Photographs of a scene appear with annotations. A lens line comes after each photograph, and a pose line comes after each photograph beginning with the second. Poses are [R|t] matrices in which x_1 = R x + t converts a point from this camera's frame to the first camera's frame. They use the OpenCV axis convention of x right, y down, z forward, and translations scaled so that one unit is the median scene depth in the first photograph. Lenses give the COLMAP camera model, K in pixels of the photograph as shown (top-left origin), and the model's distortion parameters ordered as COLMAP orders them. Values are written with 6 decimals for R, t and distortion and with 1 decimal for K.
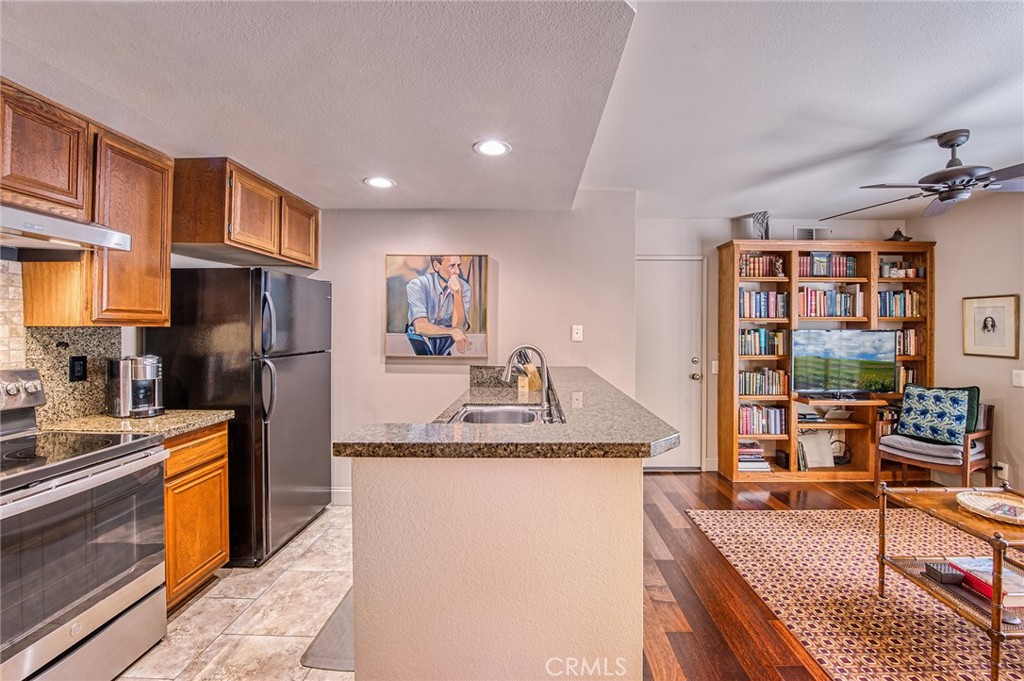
lens RADIAL K [[424.0, 0, 522.0], [0, 424.0, 331.6], [0, 0, 1]] dist [-0.001161, -0.003229]
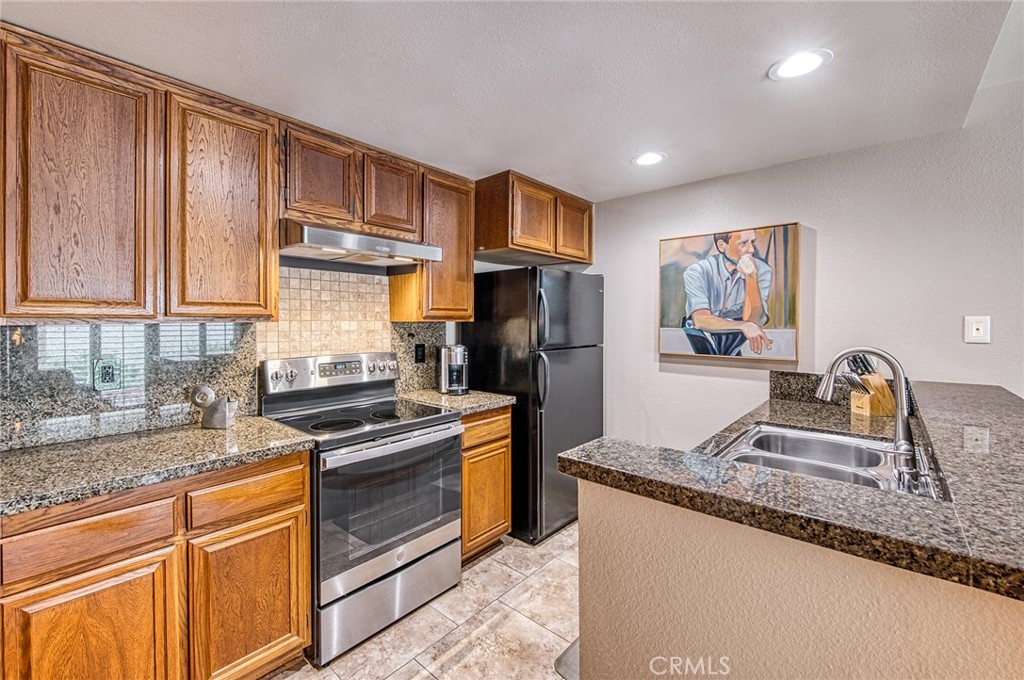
lens RADIAL K [[424.0, 0, 496.5], [0, 424.0, 325.2], [0, 0, 1]] dist [-0.001161, -0.003229]
pose [[0.752804, 0.000823, -0.658244, 0.013138], [-0.001126, 0.999999, -0.000038, -0.001416], [0.658244, 0.000770, 0.752805, 0.134384]]
